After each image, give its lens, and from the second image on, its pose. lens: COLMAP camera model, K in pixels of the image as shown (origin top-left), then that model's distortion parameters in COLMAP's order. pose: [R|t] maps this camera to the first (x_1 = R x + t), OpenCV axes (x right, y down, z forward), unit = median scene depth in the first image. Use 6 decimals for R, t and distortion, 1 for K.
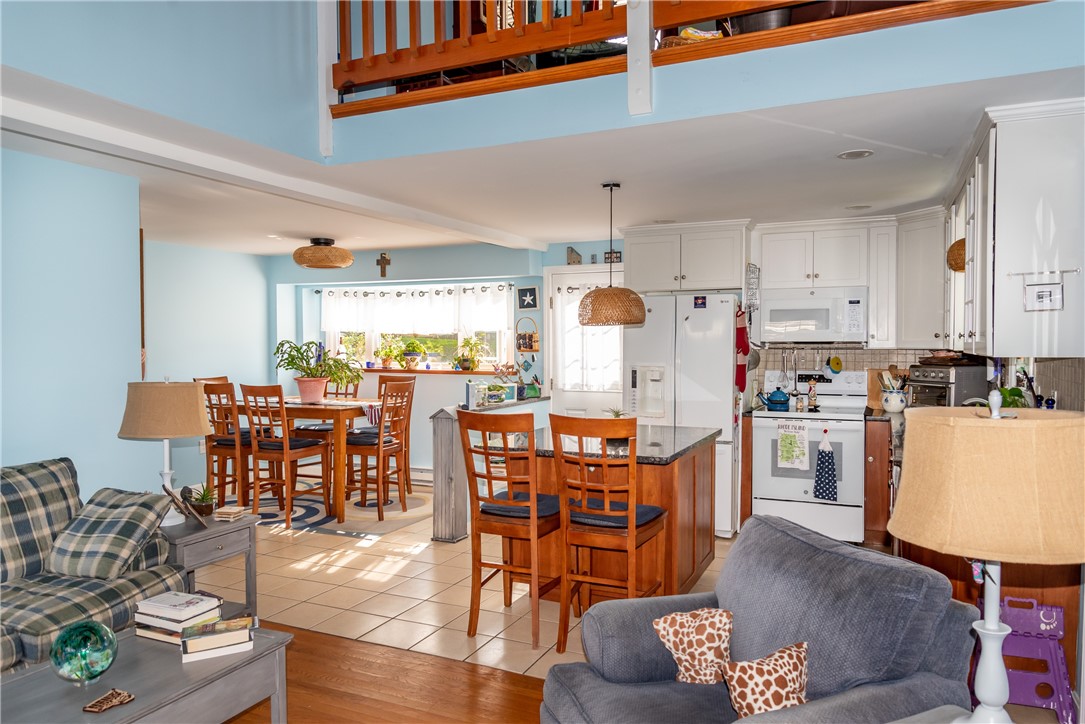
lens RADIAL K [[739.4, 0, 542.0], [0, 739.4, 359.1], [0, 0, 1]] dist [0.000346, -0.000345]
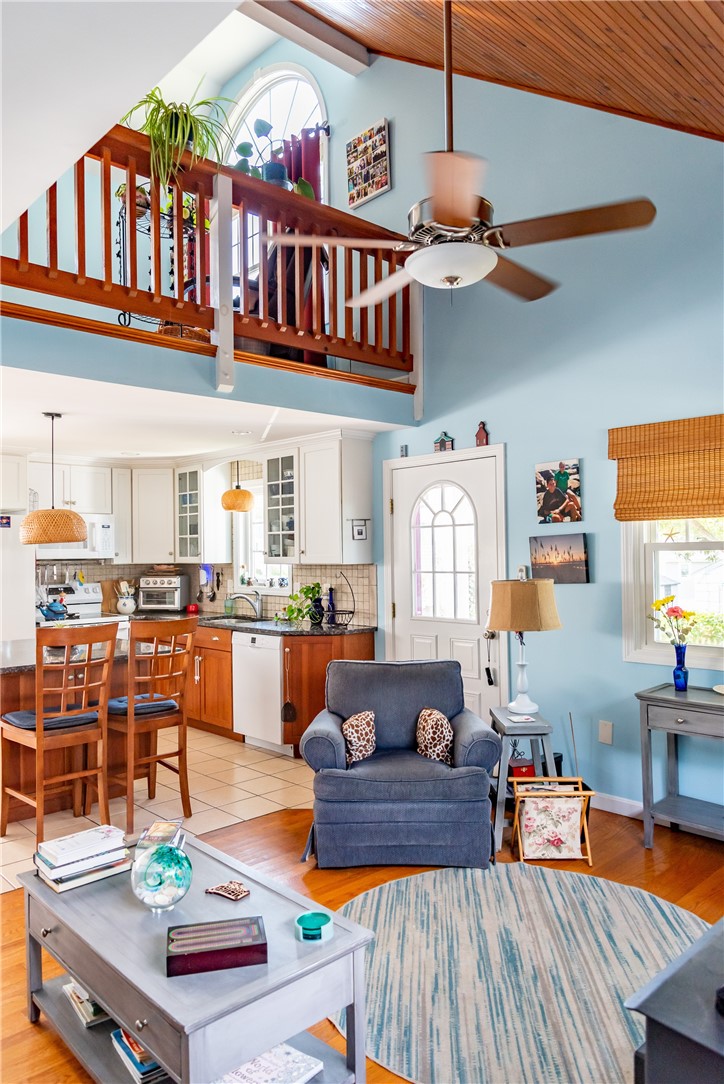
lens RADIAL K [[738.7, 0, 359.7], [0, 738.7, 546.9], [0, 0, 1]] dist [0.000346, -0.000345]
pose [[0.370072, 0.008773, 0.928962, -0.571439], [0.028104, 0.999392, -0.020634, -0.005611], [-0.928578, 0.033744, 0.369600, 0.149097]]
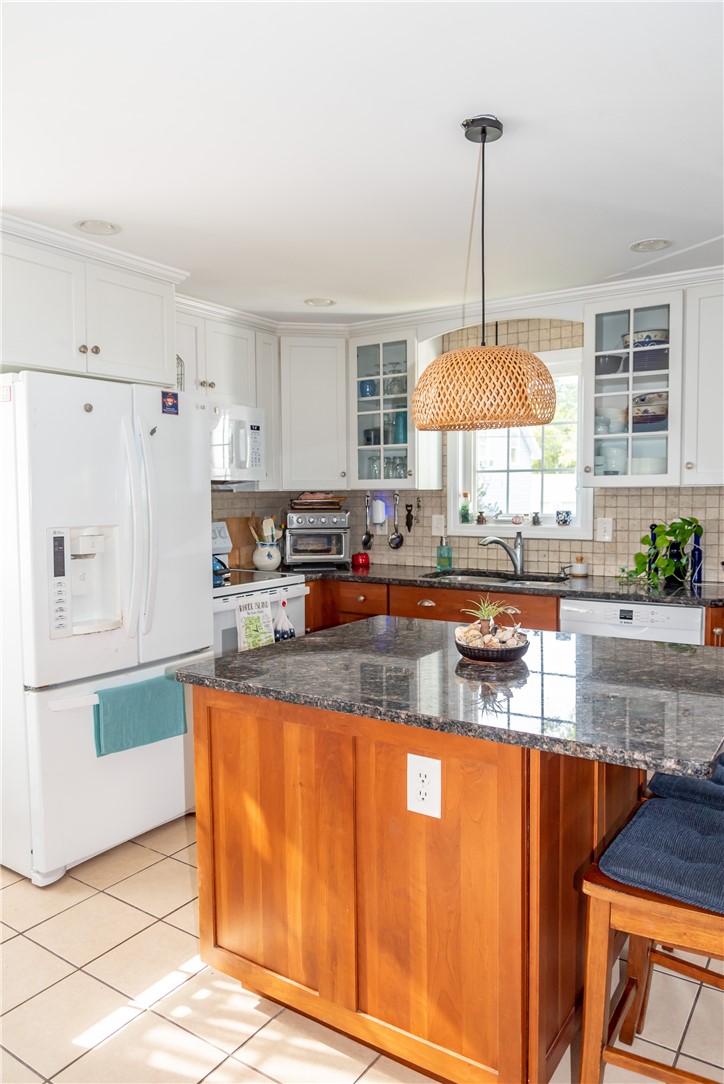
lens RADIAL K [[738.7, 0, 362.4], [0, 738.7, 540.8], [0, 0, 1]] dist [0.000346, -0.000345]
pose [[0.160879, -0.062858, 0.984970, -0.302745], [0.029181, 0.997837, 0.058913, -0.004144], [-0.986543, 0.019264, 0.162365, 0.776743]]
